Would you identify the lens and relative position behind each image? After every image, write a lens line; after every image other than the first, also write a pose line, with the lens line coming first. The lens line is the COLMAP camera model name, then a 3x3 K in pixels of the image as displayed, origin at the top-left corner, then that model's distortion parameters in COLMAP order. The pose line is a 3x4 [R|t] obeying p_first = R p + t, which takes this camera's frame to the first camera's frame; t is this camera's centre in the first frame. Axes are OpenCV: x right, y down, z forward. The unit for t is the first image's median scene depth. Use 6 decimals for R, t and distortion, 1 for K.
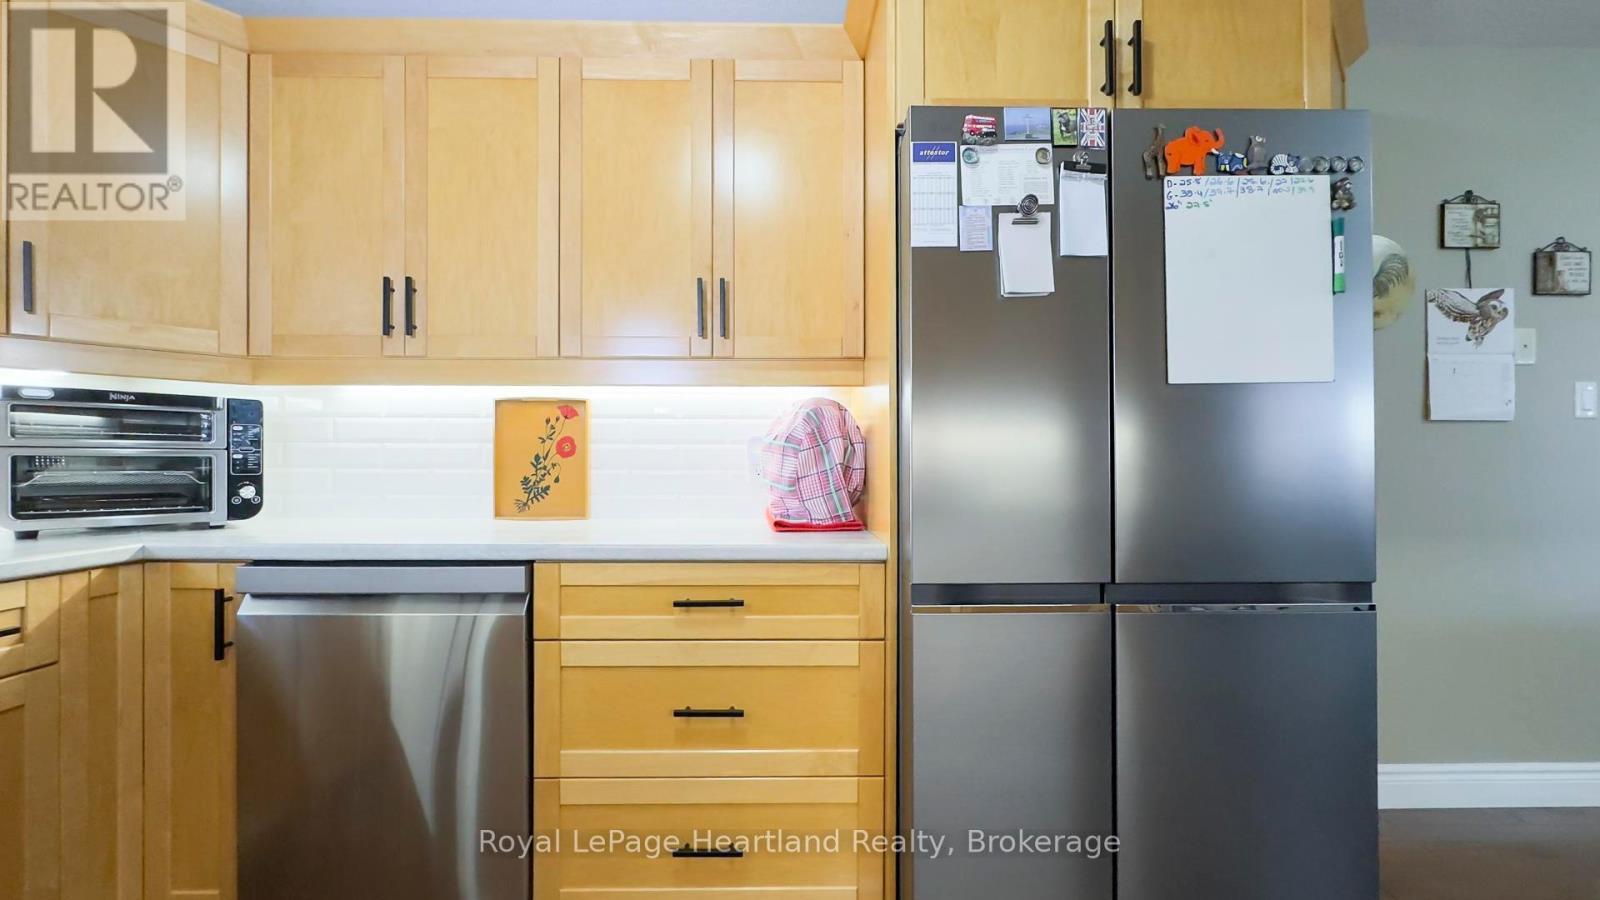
lens RADIAL K [[661.8, 0, 786.1], [0, 661.8, 459.2], [0, 0, 1]] dist [-0.003830, 0.000396]
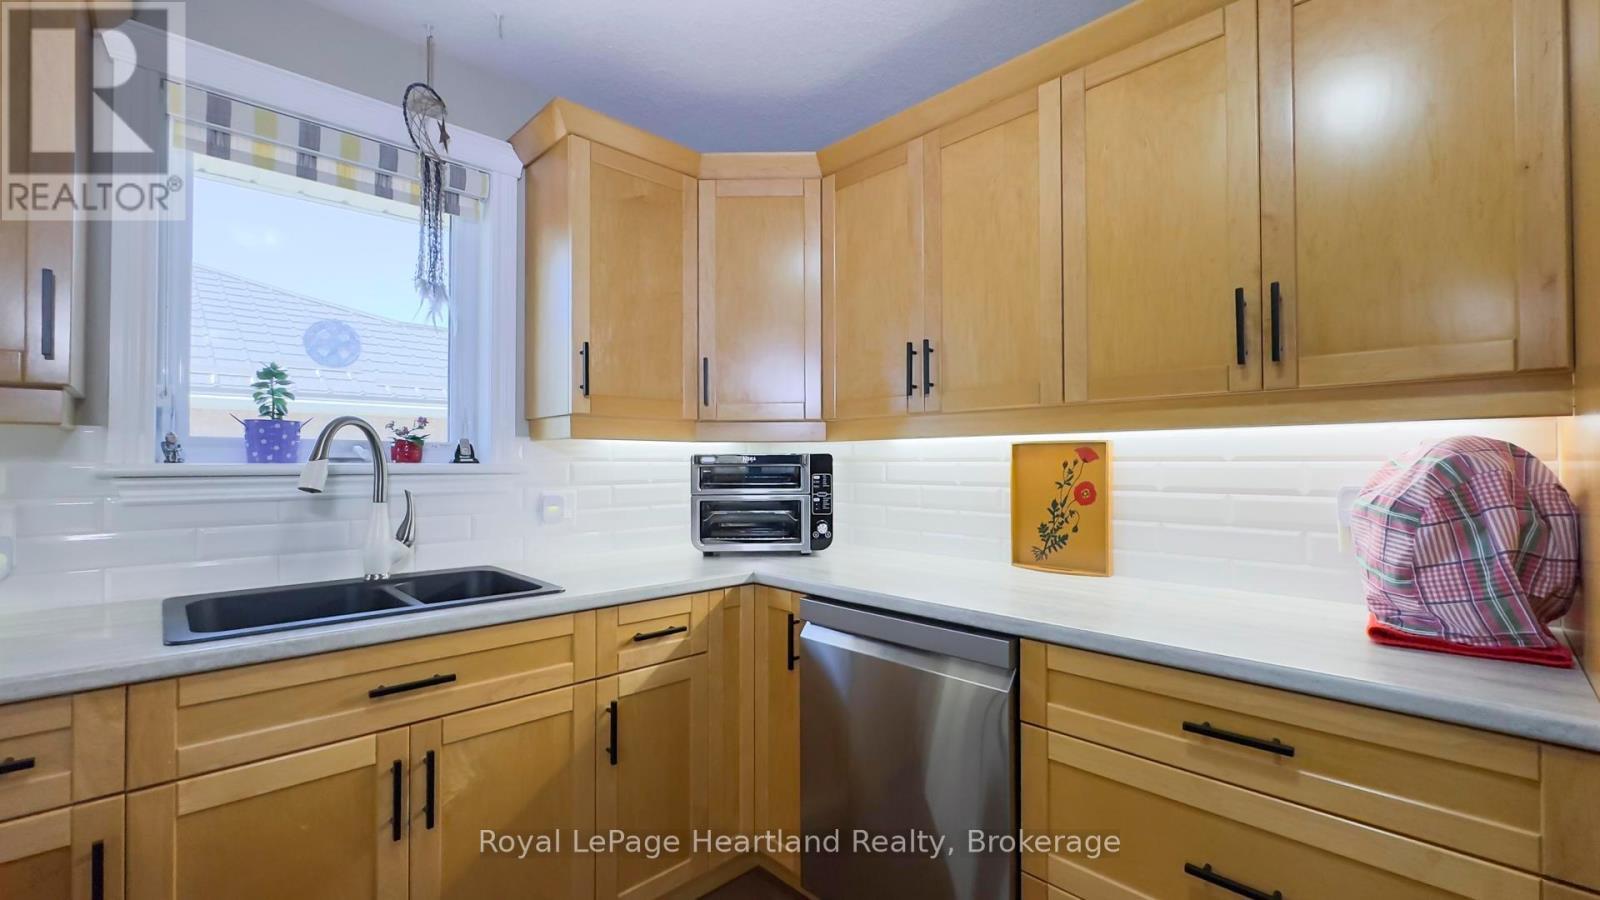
lens RADIAL K [[661.8, 0, 800.7], [0, 661.8, 457.9], [0, 0, 1]] dist [-0.003830, 0.000396]
pose [[0.686292, -0.011859, -0.727229, 0.073248], [0.009573, 0.999928, -0.007272, -0.077623], [0.727263, -0.001971, 0.686356, 0.110020]]
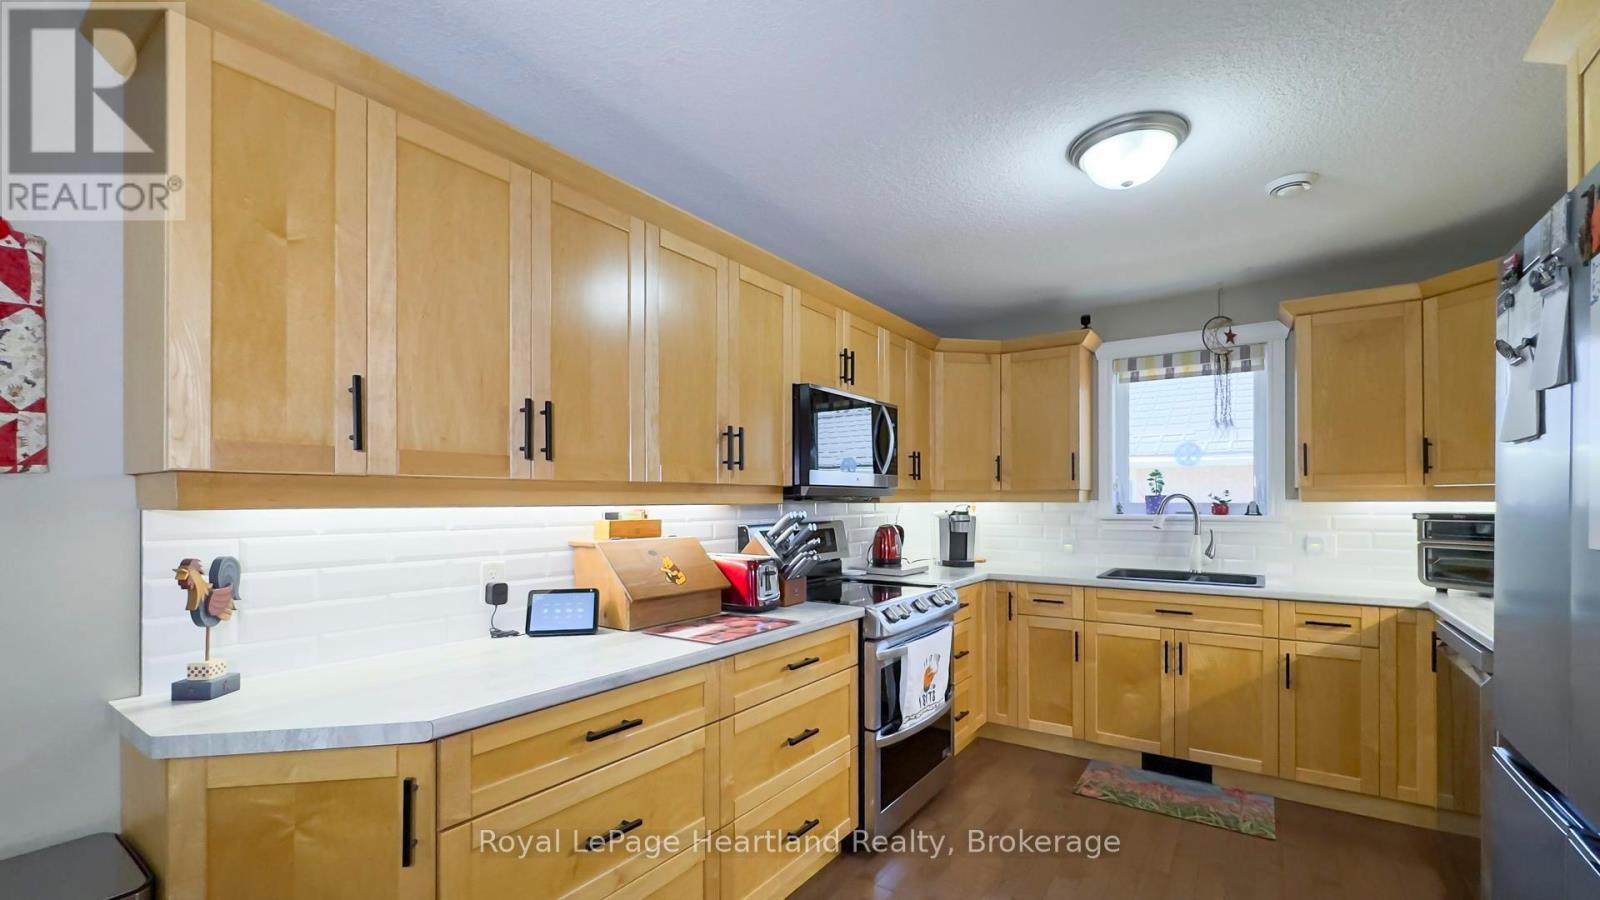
lens RADIAL K [[661.8, 0, 802.6], [0, 661.8, 502.0], [0, 0, 1]] dist [-0.003830, 0.000396]
pose [[-0.580229, 0.000266, -0.814453, 1.264951], [0.010040, 0.999926, -0.006825, -0.123532], [0.814391, -0.012137, -0.580189, 0.533063]]
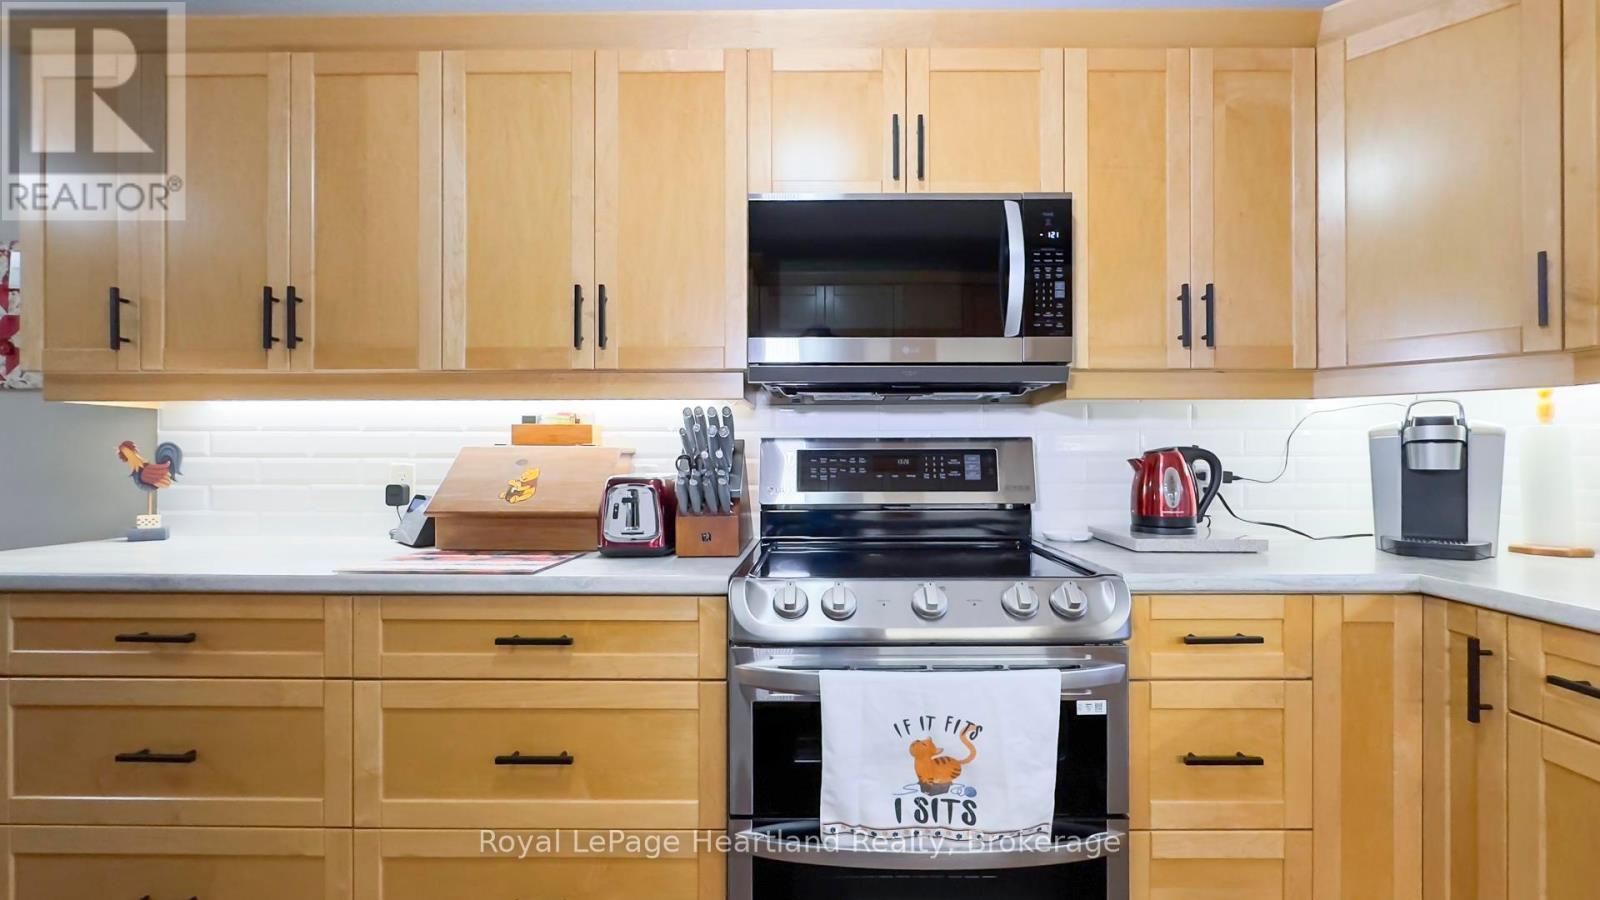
lens RADIAL K [[661.8, 0, 809.1], [0, 661.8, 454.0], [0, 0, 1]] dist [-0.003830, 0.000396]
pose [[-0.999875, -0.001875, 0.015710, -0.098968], [-0.002092, 0.999903, -0.013767, -0.034603], [-0.015683, -0.013798, -0.999782, 0.572000]]
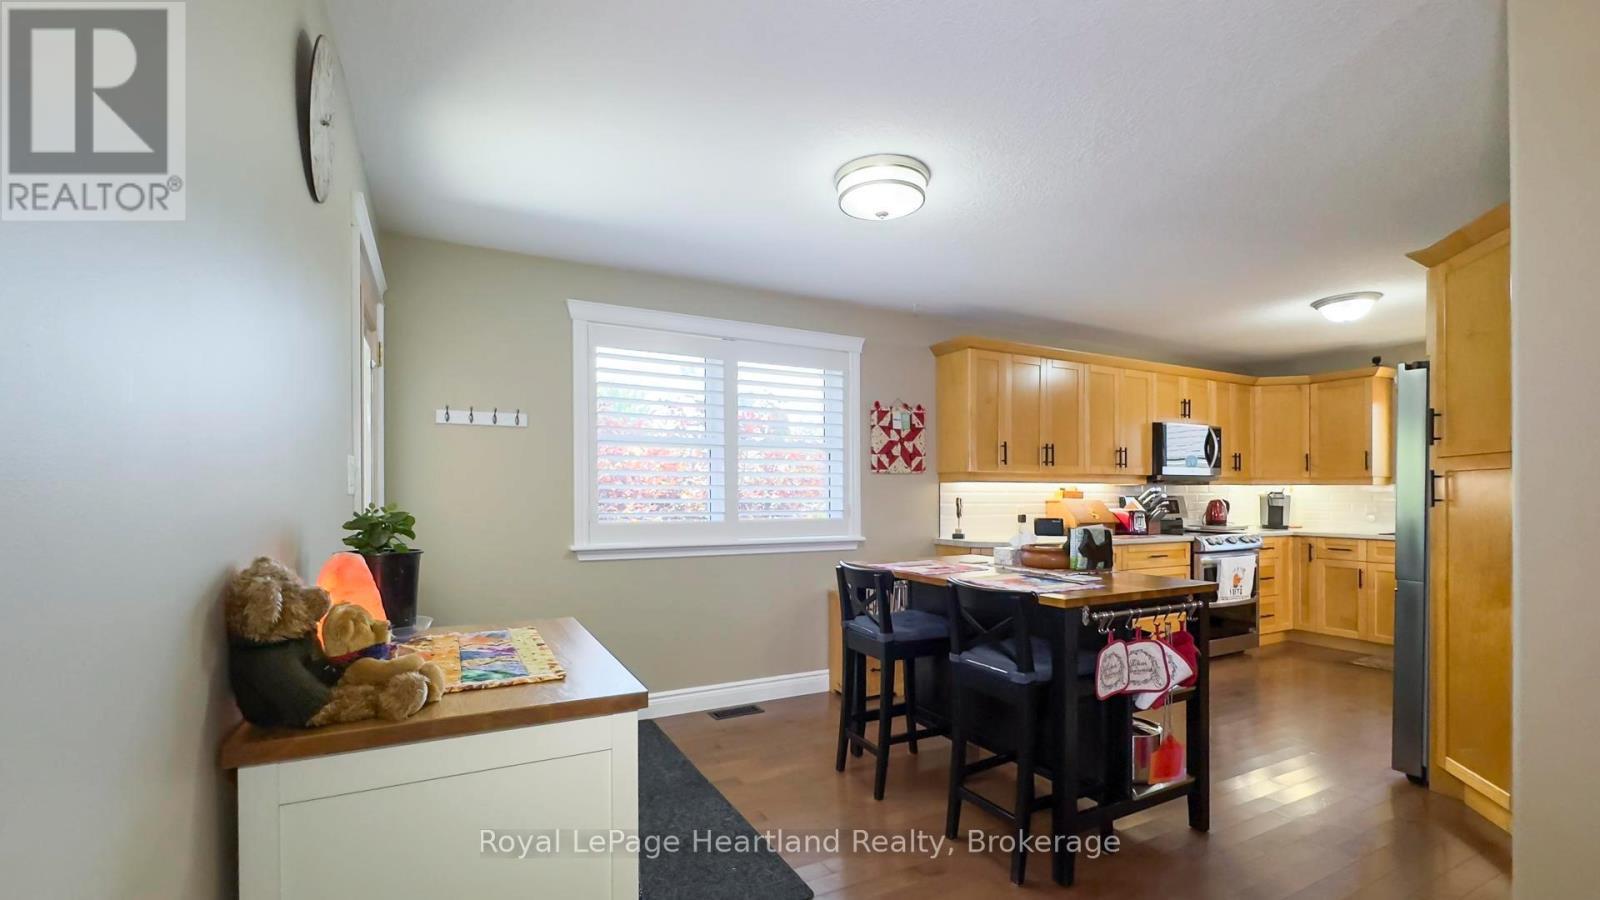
lens RADIAL K [[661.8, 0, 793.1], [0, 661.8, 490.6], [0, 0, 1]] dist [-0.003830, 0.000396]
pose [[-0.893983, -0.006481, -0.448054, 2.836285], [0.000948, 0.999866, -0.016355, -0.052761], [0.448100, -0.015046, -0.893857, 1.578550]]
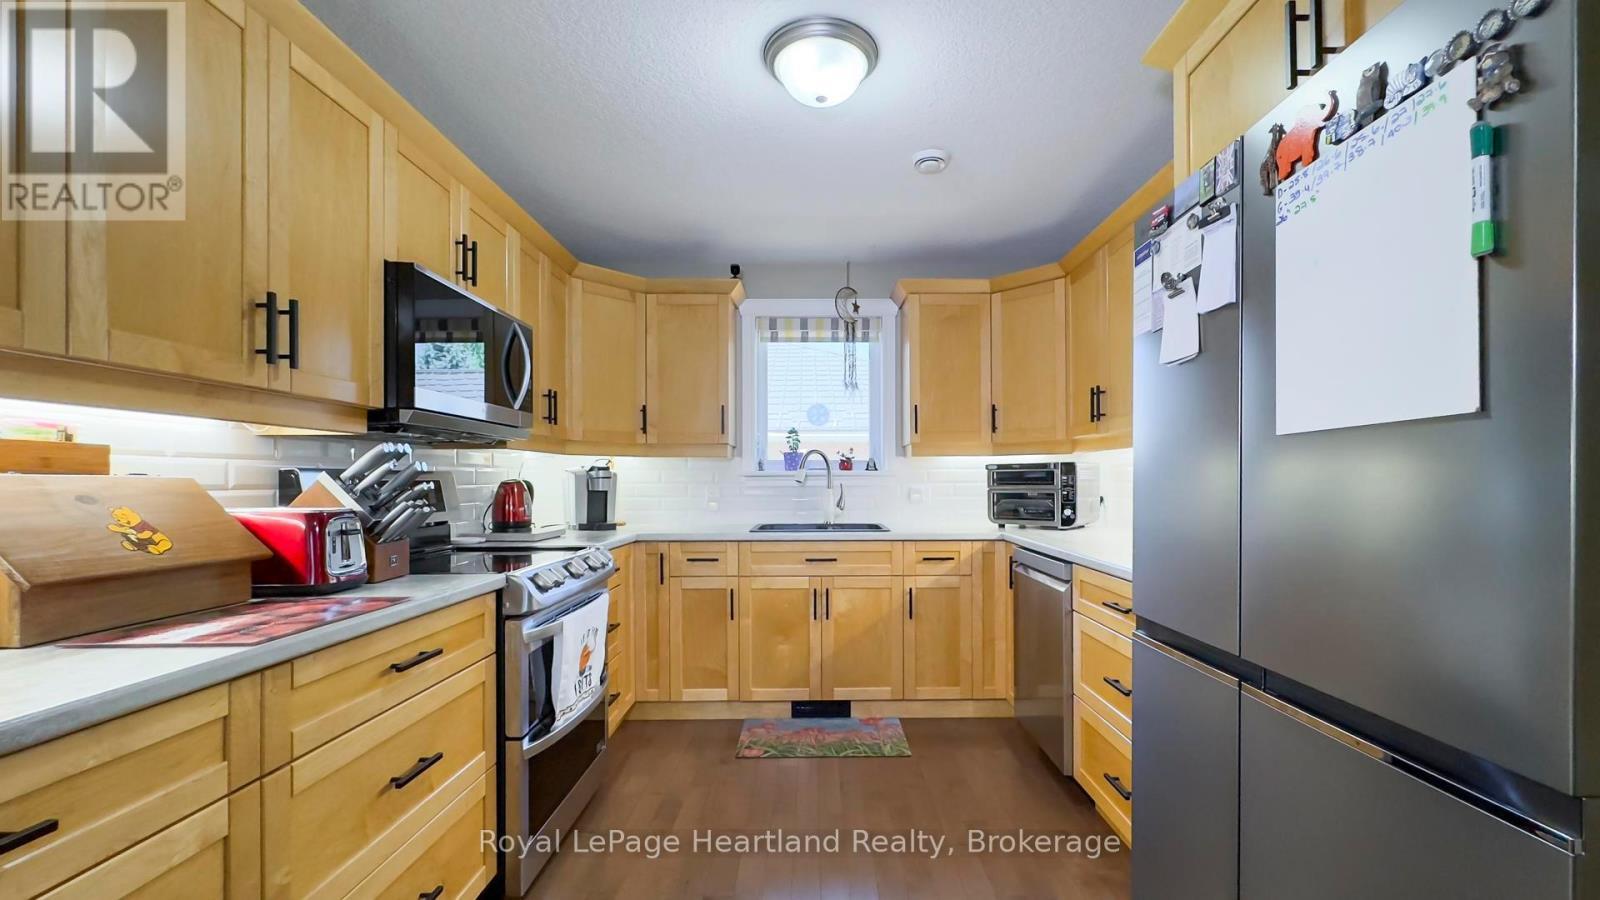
lens RADIAL K [[661.8, 0, 826.9], [0, 661.8, 482.1], [0, 0, 1]] dist [-0.003830, 0.000396]
pose [[0.005314, -0.000777, -0.999986, 1.079103], [0.012312, 0.999924, -0.000711, -0.043242], [0.999910, -0.012308, 0.005323, 0.317030]]
